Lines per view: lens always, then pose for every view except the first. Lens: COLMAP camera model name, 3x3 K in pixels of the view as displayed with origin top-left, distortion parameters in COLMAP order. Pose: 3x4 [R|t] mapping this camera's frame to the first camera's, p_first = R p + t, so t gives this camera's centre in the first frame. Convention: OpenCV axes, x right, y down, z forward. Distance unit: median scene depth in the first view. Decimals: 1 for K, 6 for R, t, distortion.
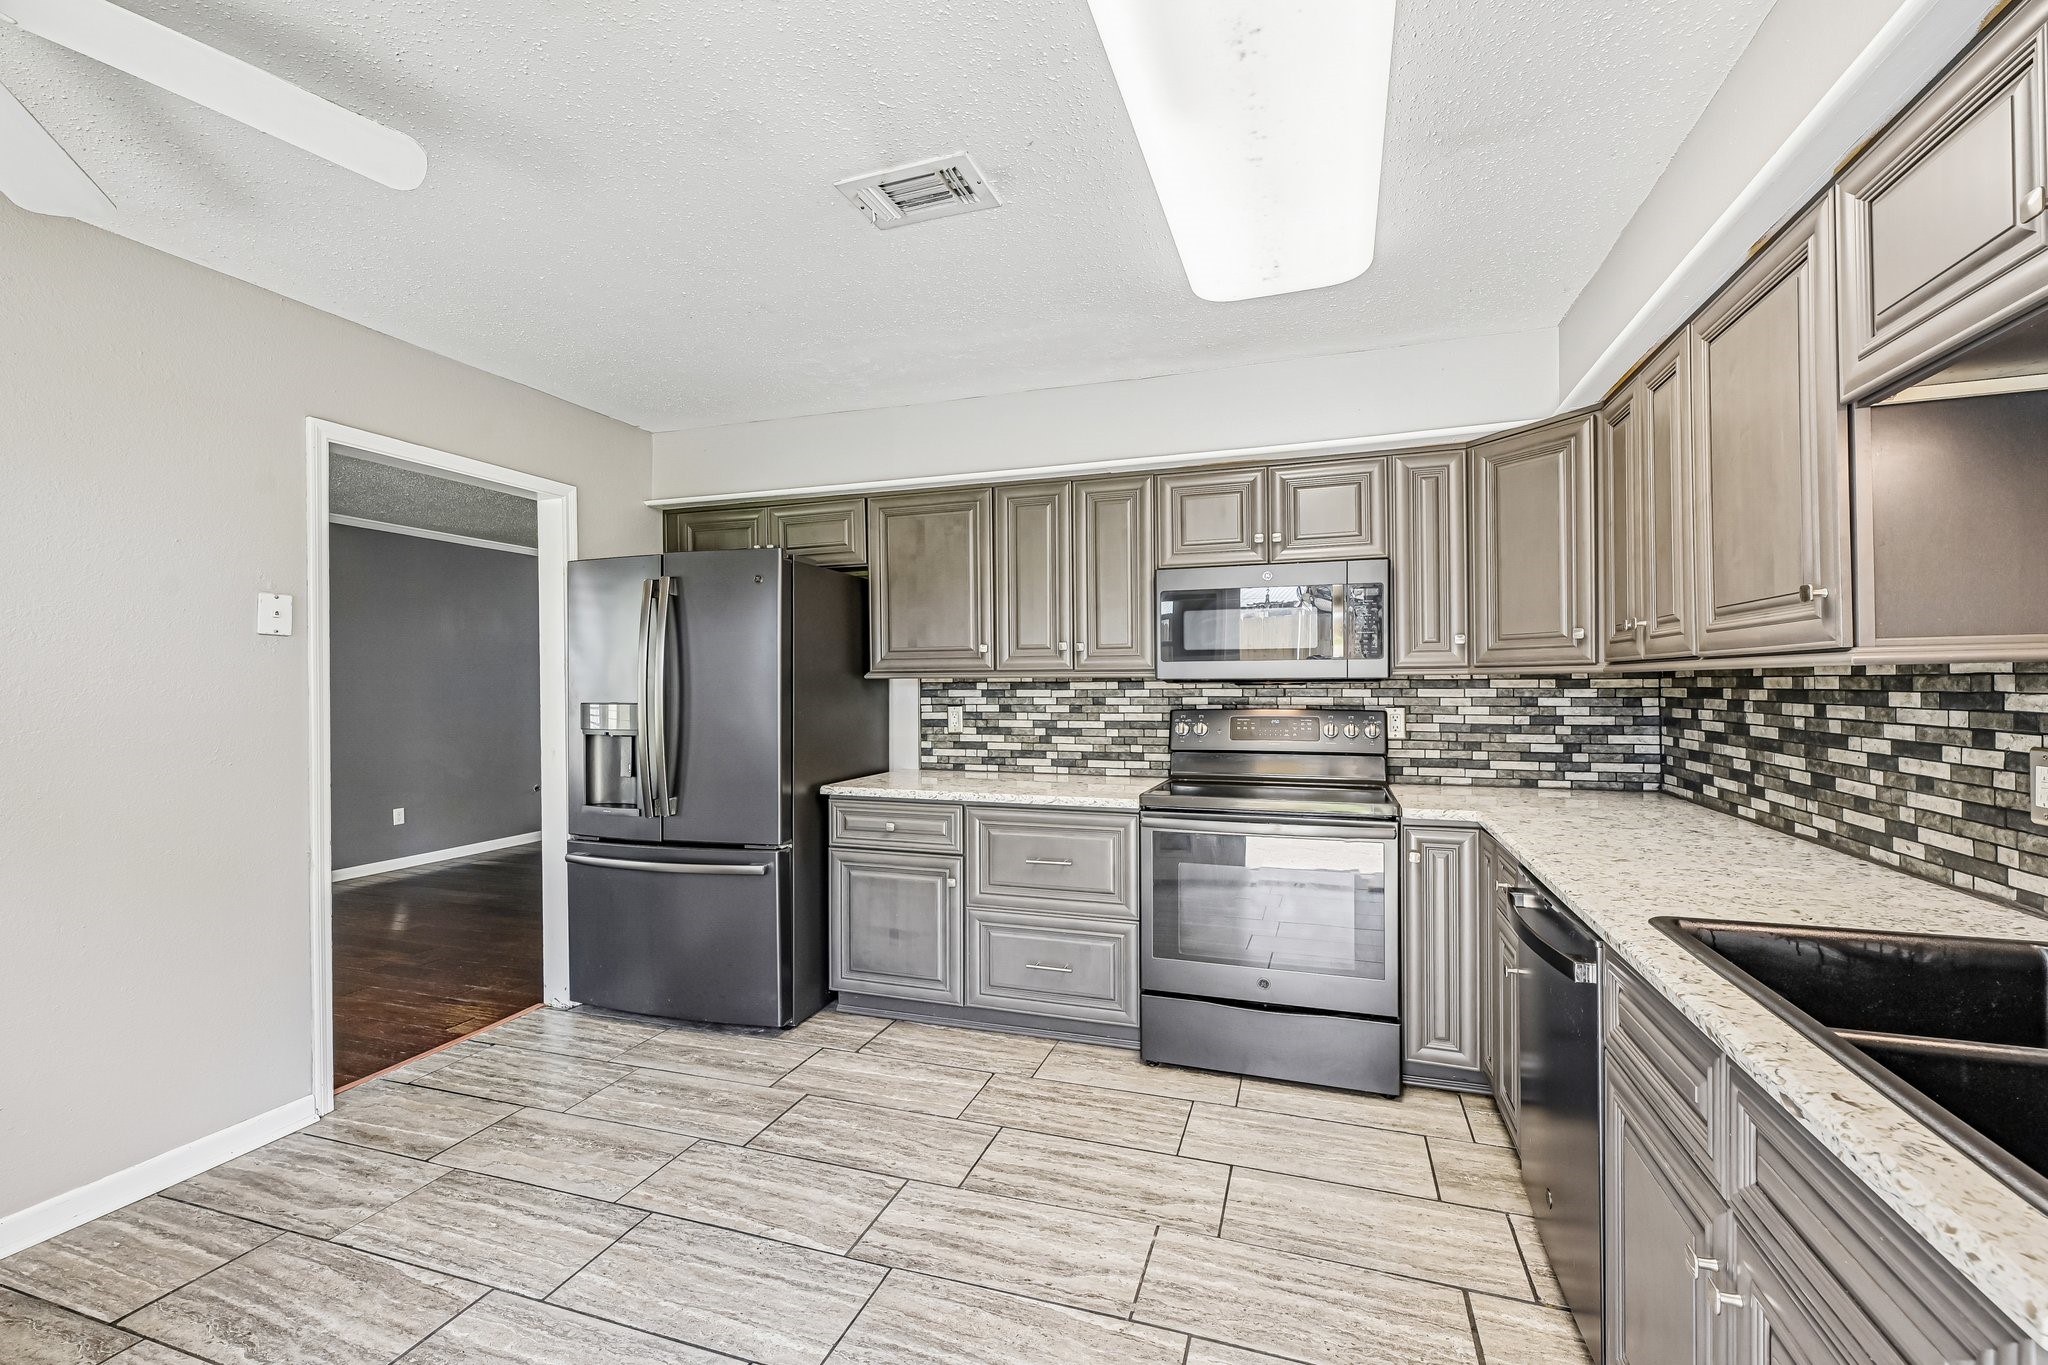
lens RADIAL K [[833.5, 0, 1068.3], [0, 833.5, 688.1], [0, 0, 1]] dist [-0.000364, -0.000118]
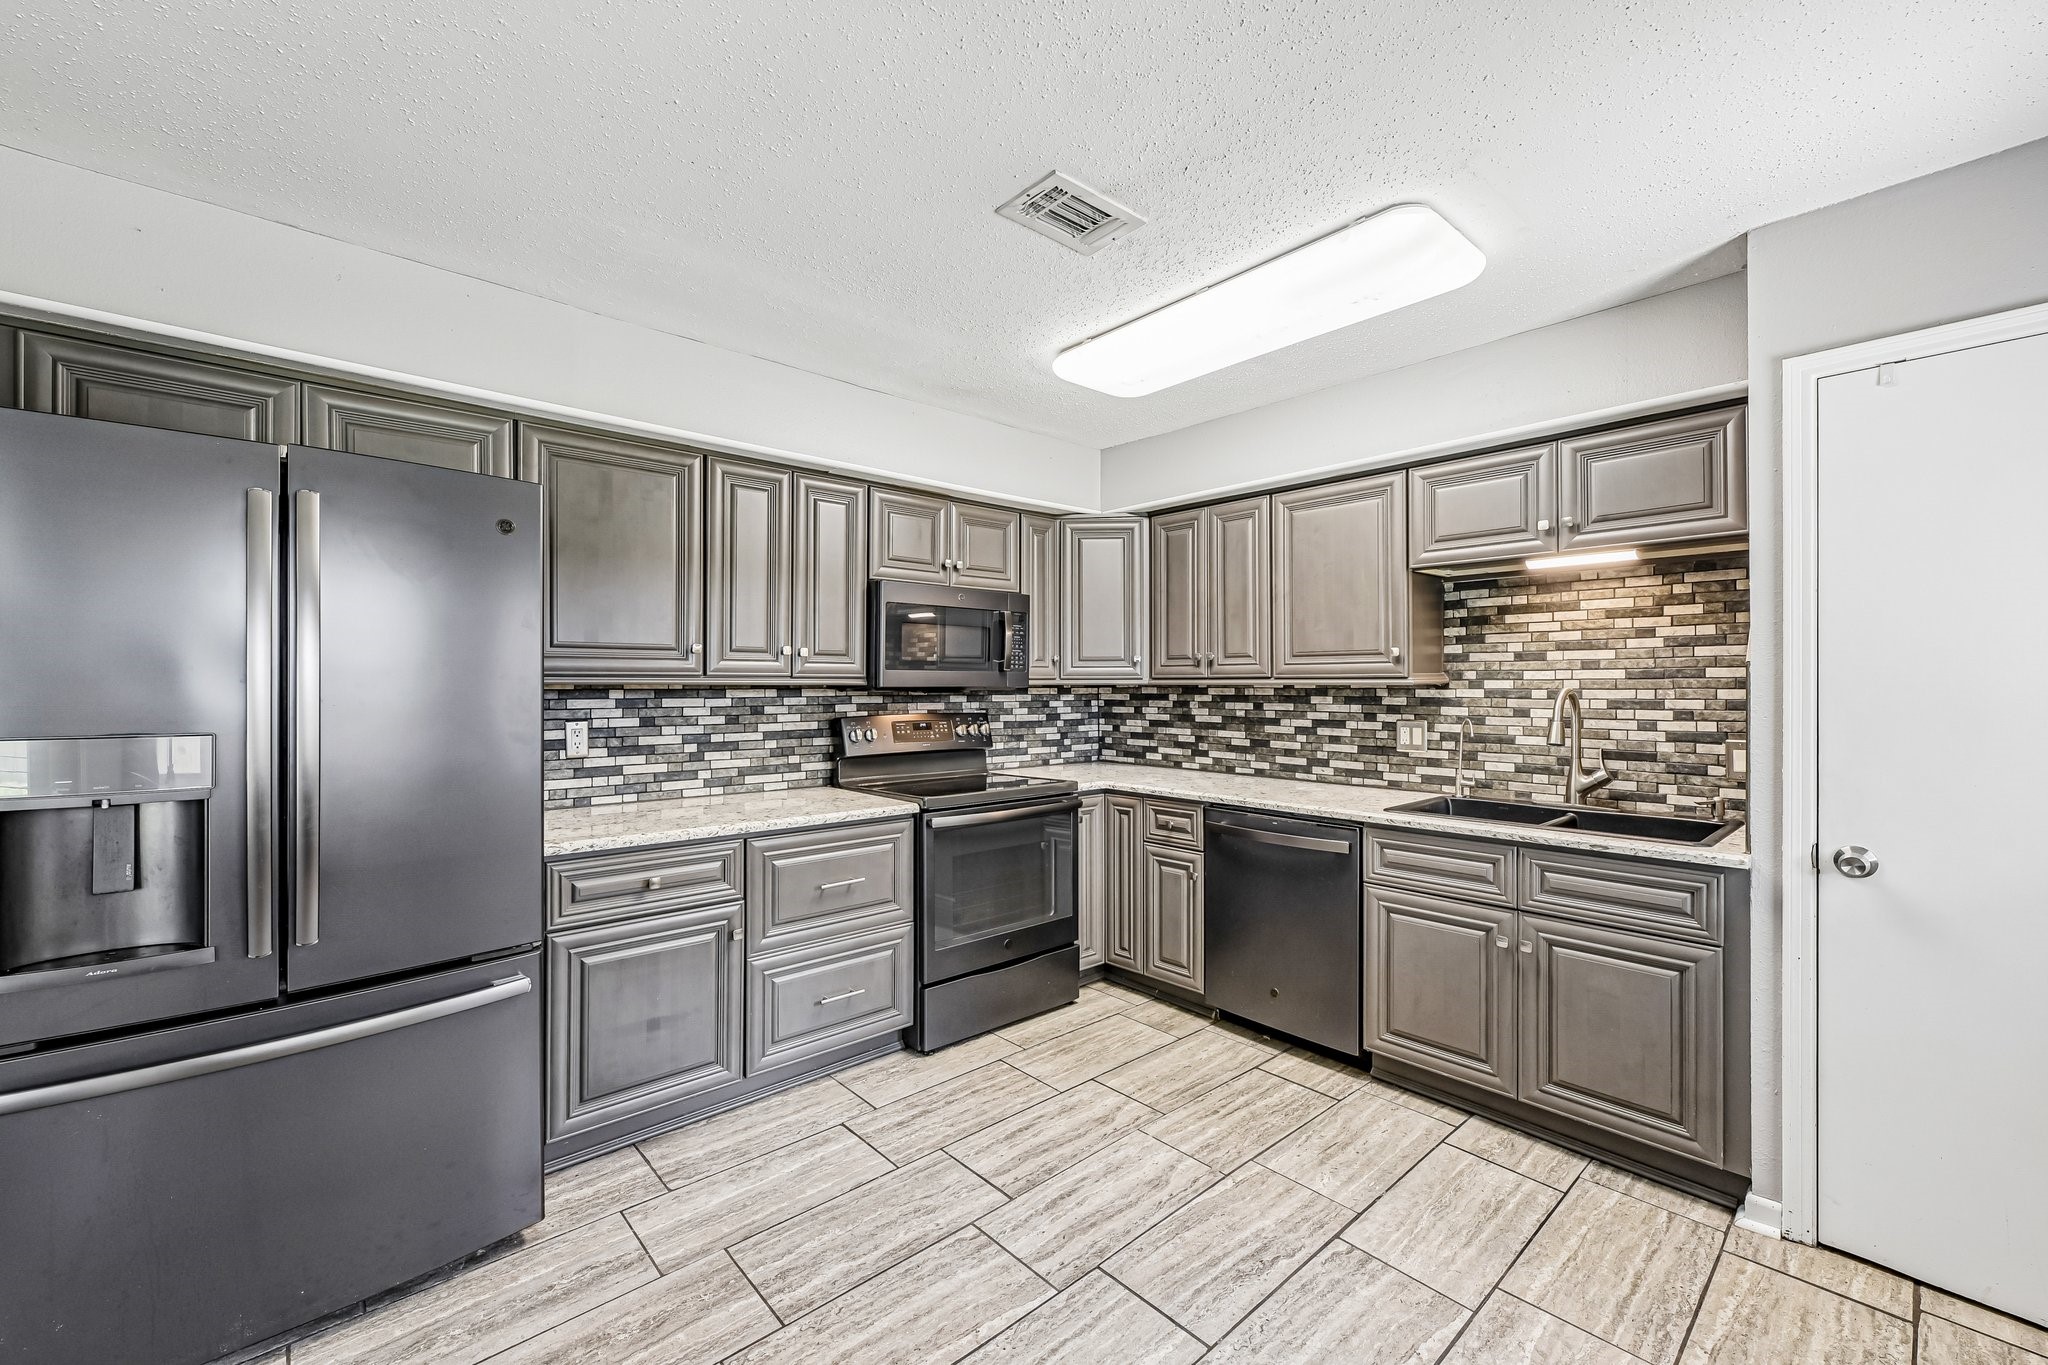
lens RADIAL K [[819.1, 0, 1024.0], [0, 819.1, 686.3], [0, 0, 1]] dist [-0.001114, -0.000030]
pose [[0.521251, 0.003789, 0.853395, -0.736370], [0.001495, 0.999985, -0.005353, -0.006980], [-0.853402, 0.004066, 0.521237, 0.363182]]
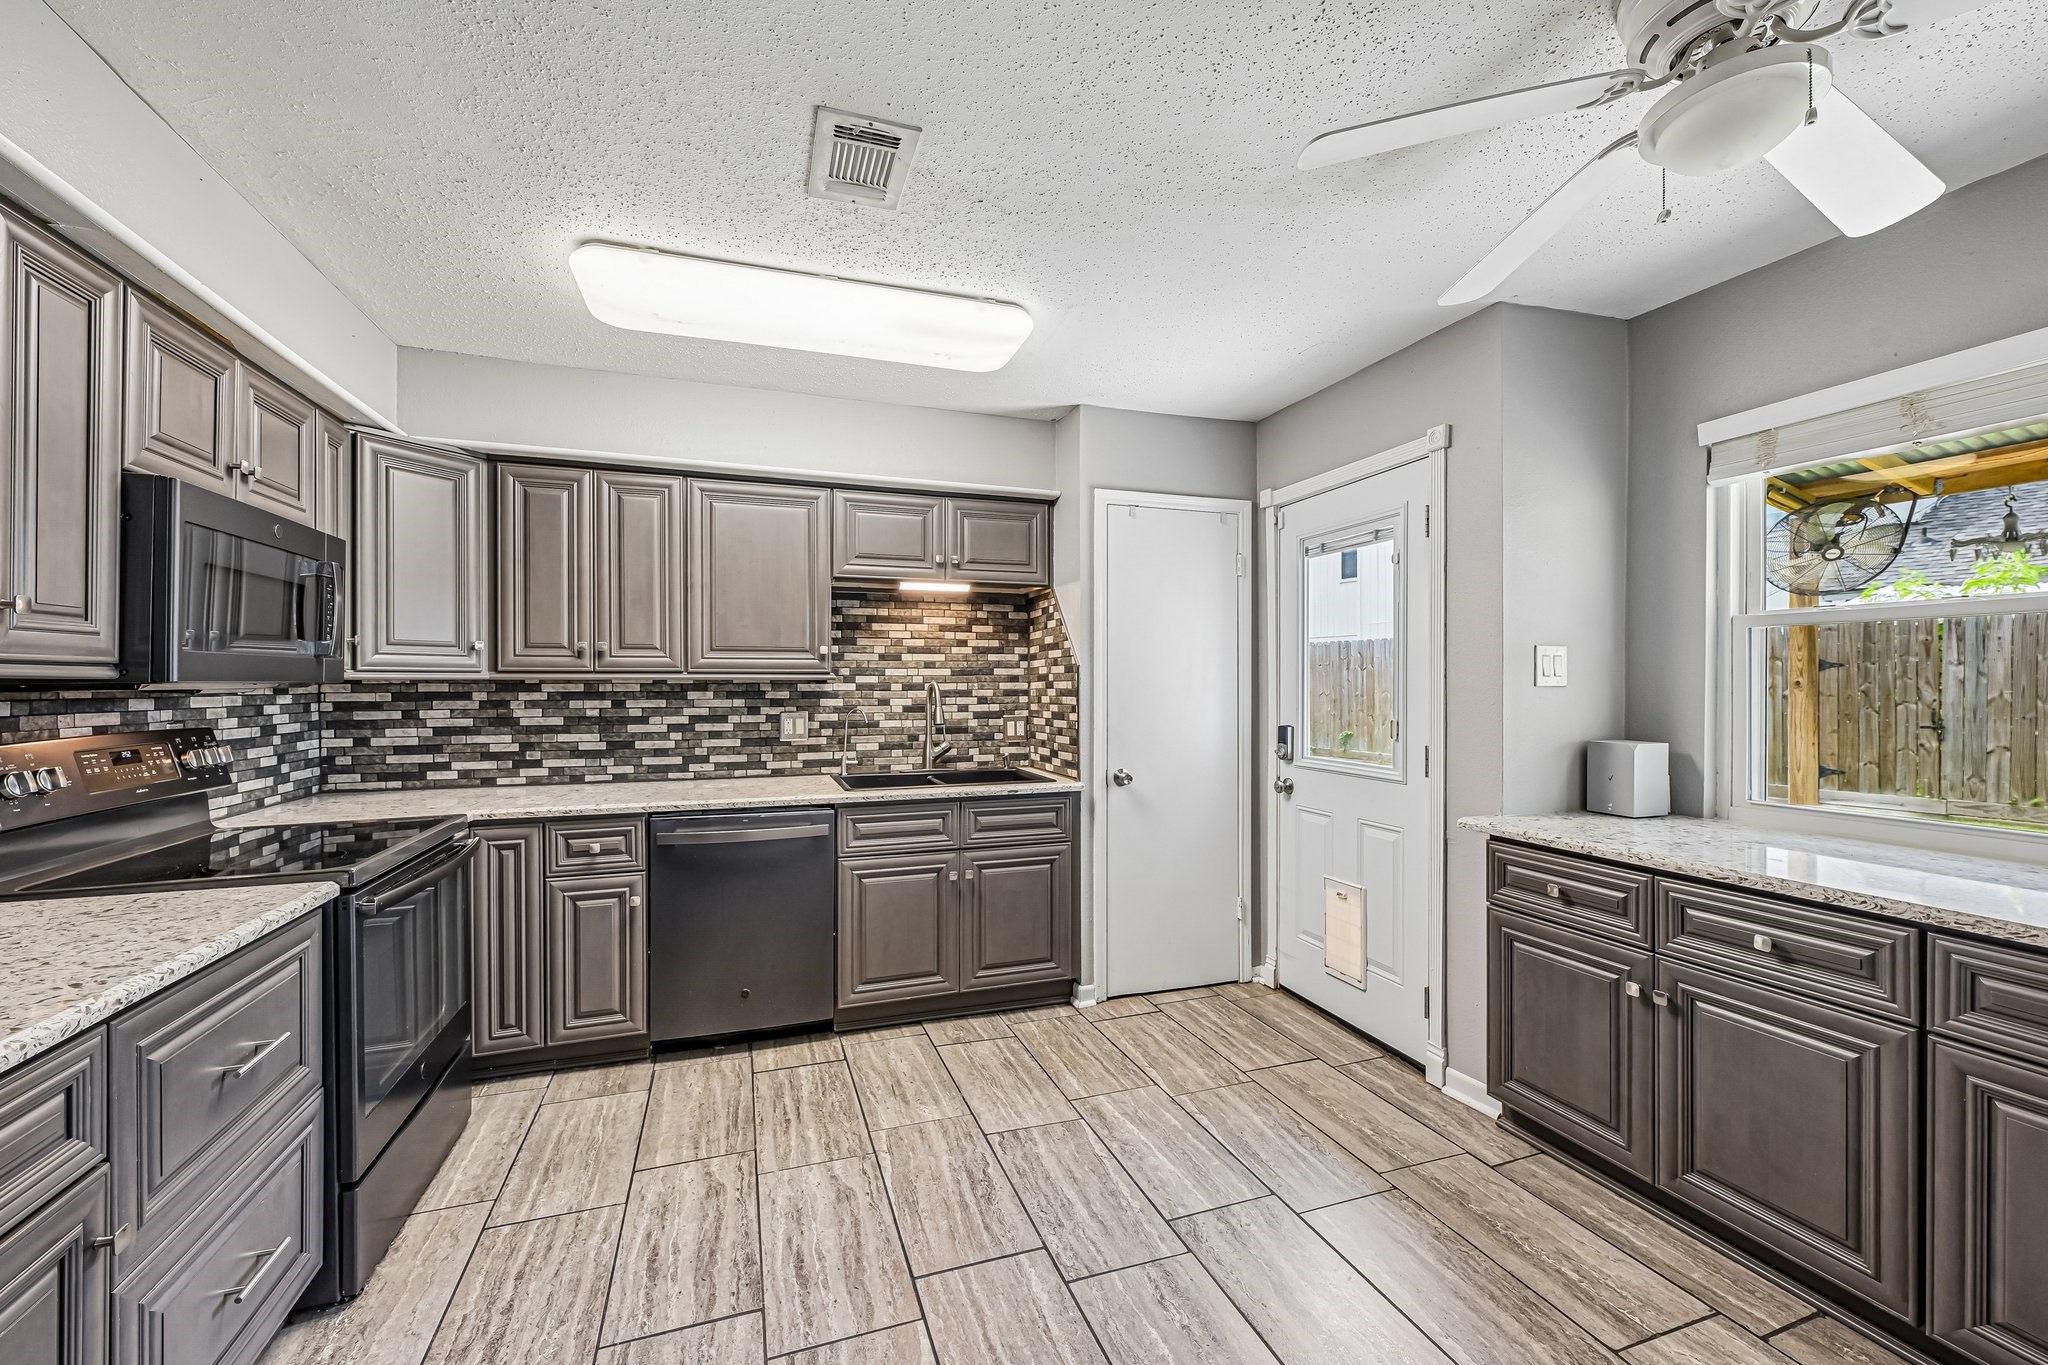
lens RADIAL K [[819.1, 0, 1024.0], [0, 819.1, 686.3], [0, 0, 1]] dist [-0.001114, -0.000030]
pose [[-0.581276, 0.001576, 0.813705, -0.709900], [0.008553, 0.999955, 0.004173, -0.006522], [-0.813662, 0.009386, -0.581263, 0.980366]]
